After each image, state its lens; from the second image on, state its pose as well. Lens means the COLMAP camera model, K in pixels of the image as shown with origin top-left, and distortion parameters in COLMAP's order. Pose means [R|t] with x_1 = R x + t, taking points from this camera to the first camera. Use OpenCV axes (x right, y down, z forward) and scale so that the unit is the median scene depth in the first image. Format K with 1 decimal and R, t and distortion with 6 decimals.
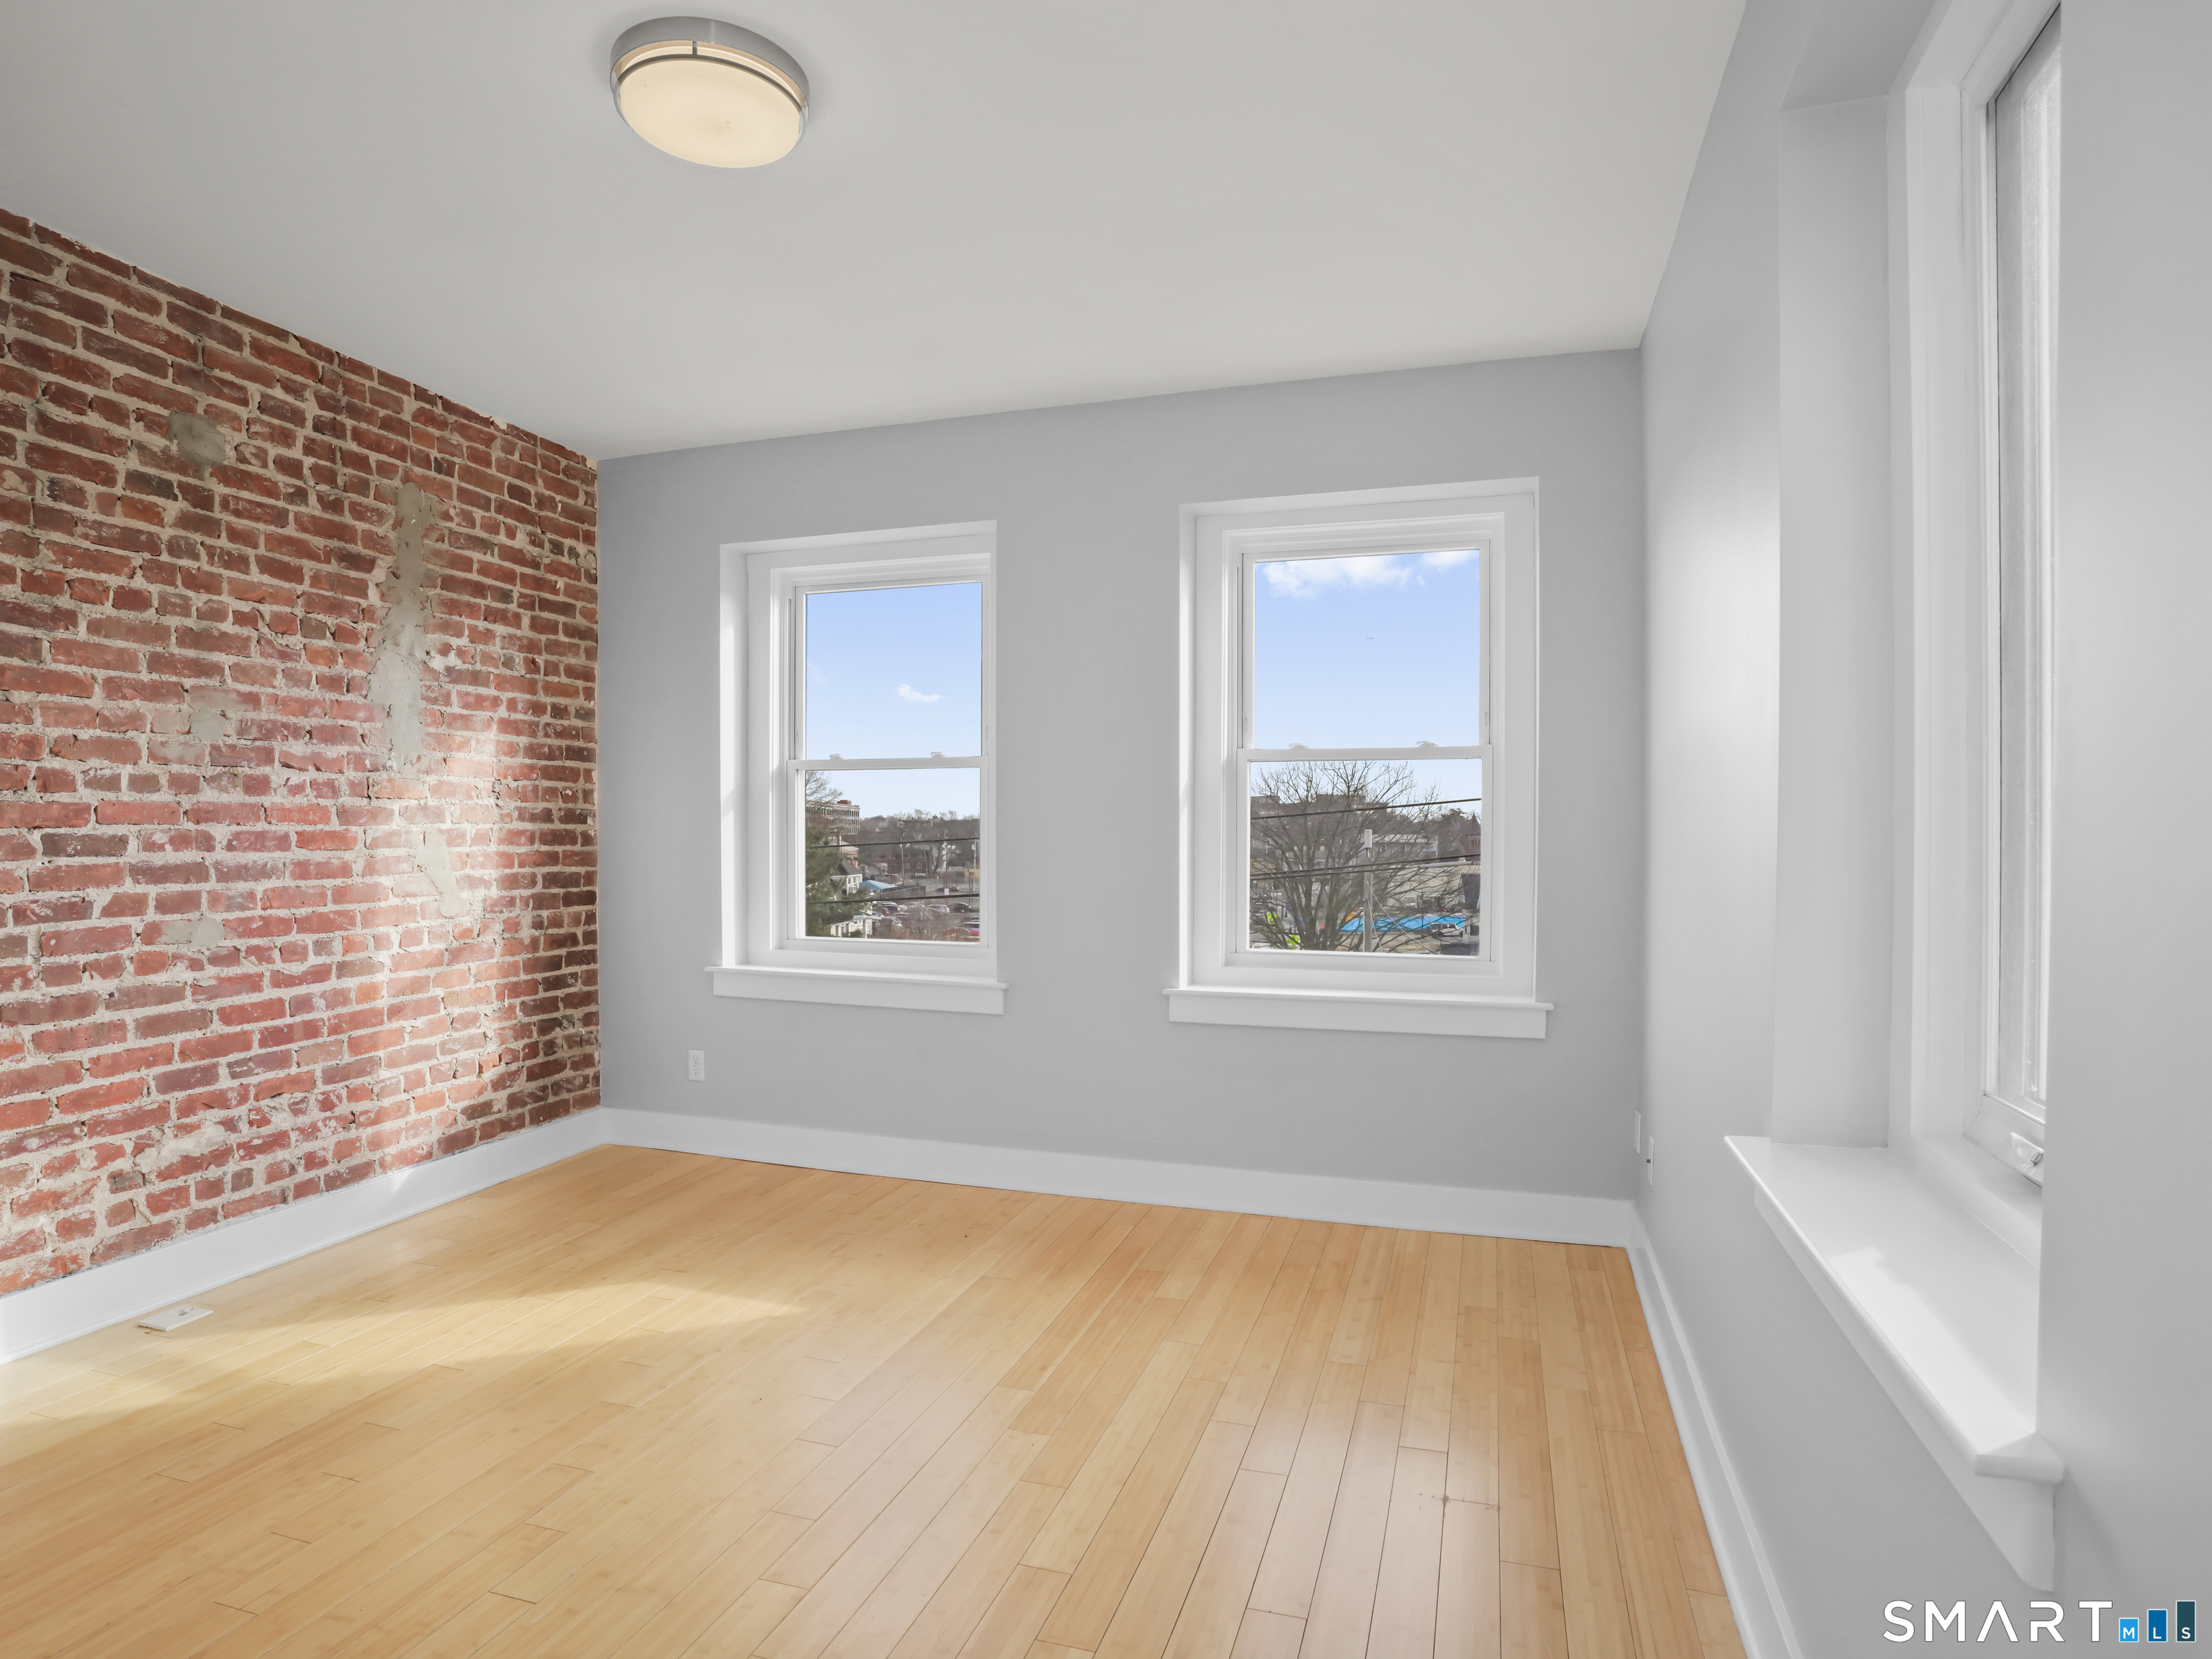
lens RADIAL K [[1244.2, 0, 1097.8], [0, 1244.2, 866.0], [0, 0, 1]] dist [-0.068947, 0.046499]
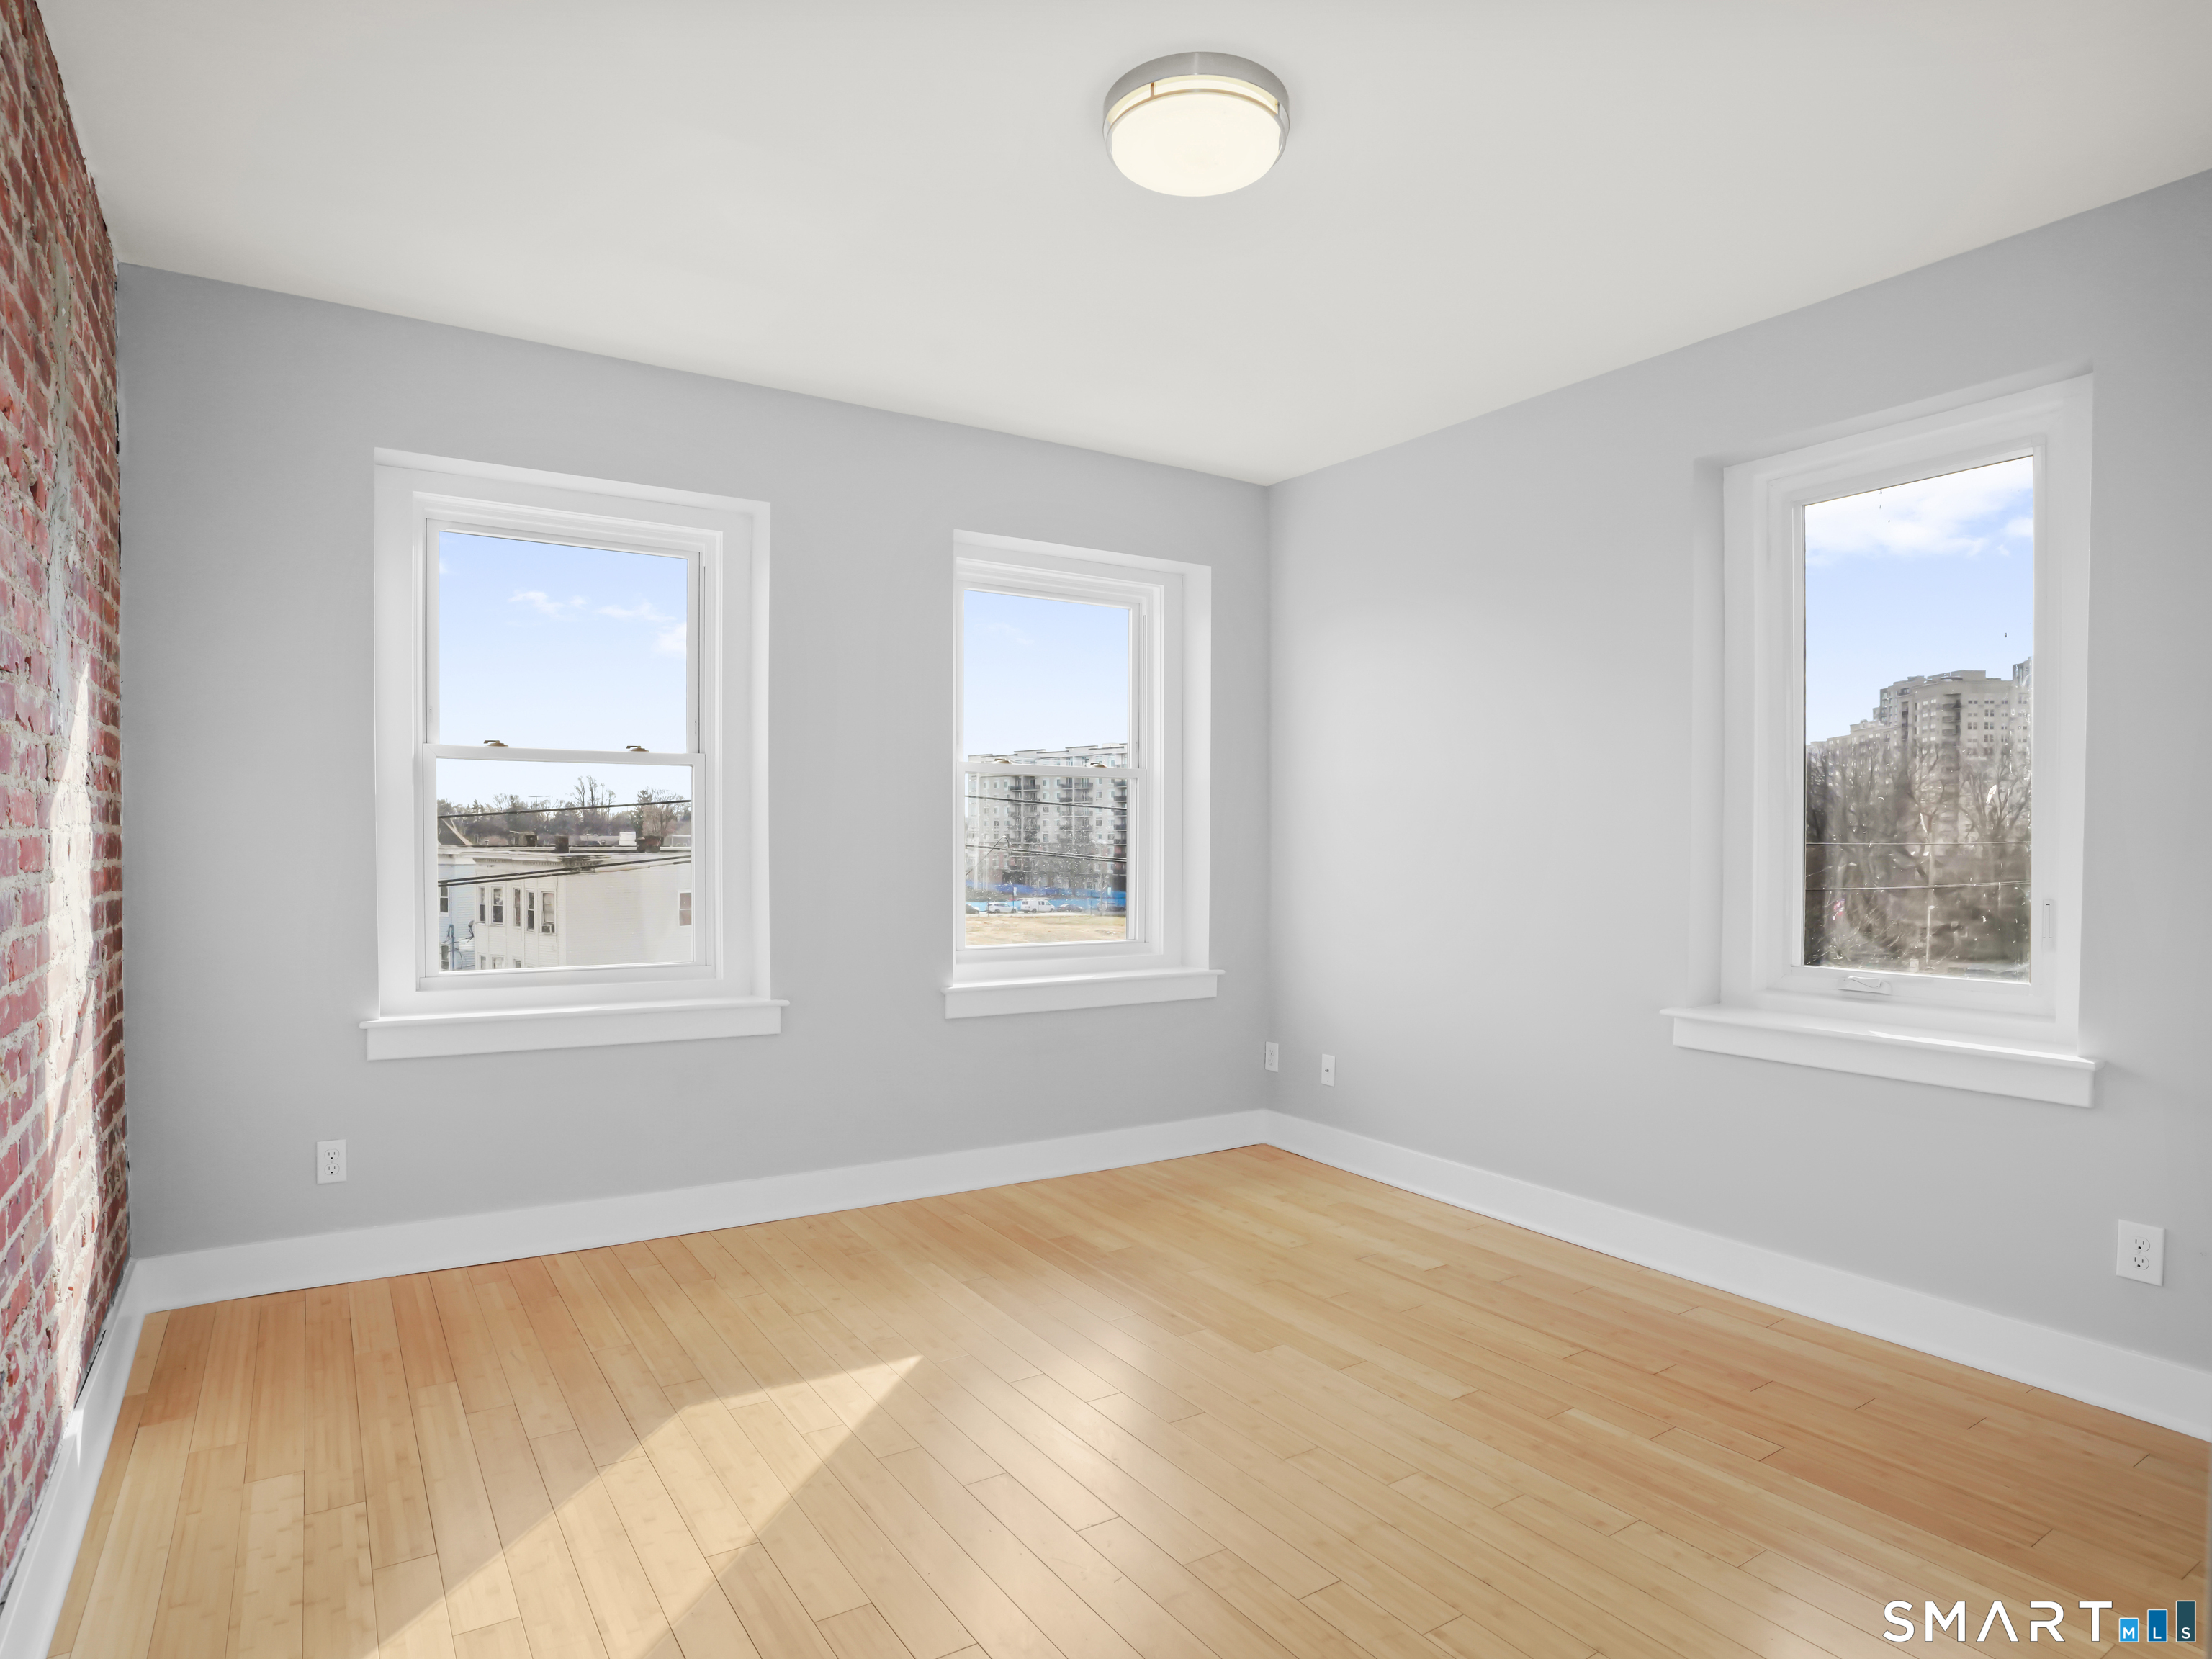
lens RADIAL K [[1244.2, 0, 1097.8], [0, 1244.2, 866.0], [0, 0, 1]] dist [-0.068947, 0.046499]
pose [[0.626070, -0.013040, 0.779658, -1.036406], [0.014255, 0.999884, 0.005277, -0.012597], [-0.779636, 0.007810, 0.626184, 0.366071]]
